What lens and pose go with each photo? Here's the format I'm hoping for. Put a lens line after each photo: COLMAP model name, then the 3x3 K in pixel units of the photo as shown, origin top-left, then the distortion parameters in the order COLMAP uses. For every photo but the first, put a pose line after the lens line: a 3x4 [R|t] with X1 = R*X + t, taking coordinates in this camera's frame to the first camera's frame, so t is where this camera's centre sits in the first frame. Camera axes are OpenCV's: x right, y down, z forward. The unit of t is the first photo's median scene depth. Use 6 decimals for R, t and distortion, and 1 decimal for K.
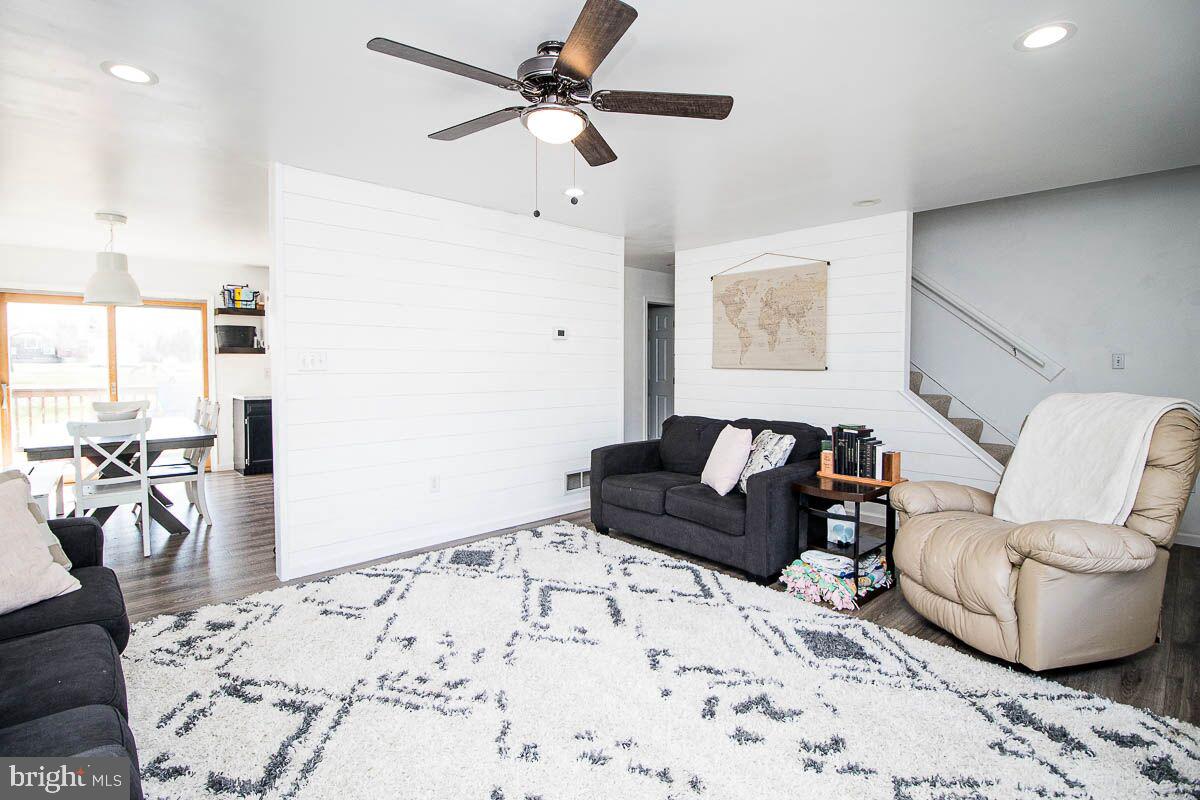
lens RADIAL K [[560.2, 0, 601.0], [0, 560.2, 377.9], [0, 0, 1]] dist [-0.019825, -0.000331]
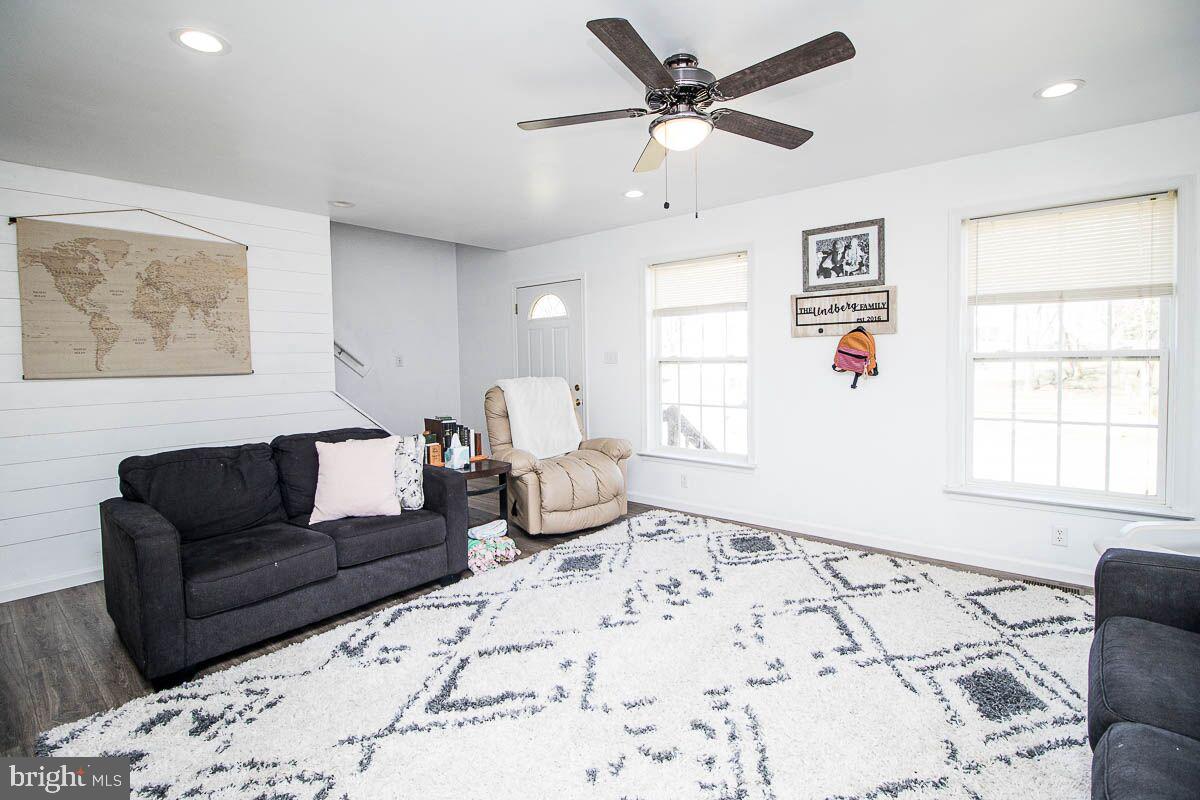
lens RADIAL K [[560.2, 0, 601.0], [0, 560.2, 377.9], [0, 0, 1]] dist [-0.019825, -0.000331]
pose [[-0.117074, -0.034920, 0.992509, -0.672554], [0.046086, 0.998114, 0.040554, -0.023231], [-0.992053, 0.050489, -0.115244, 0.769945]]
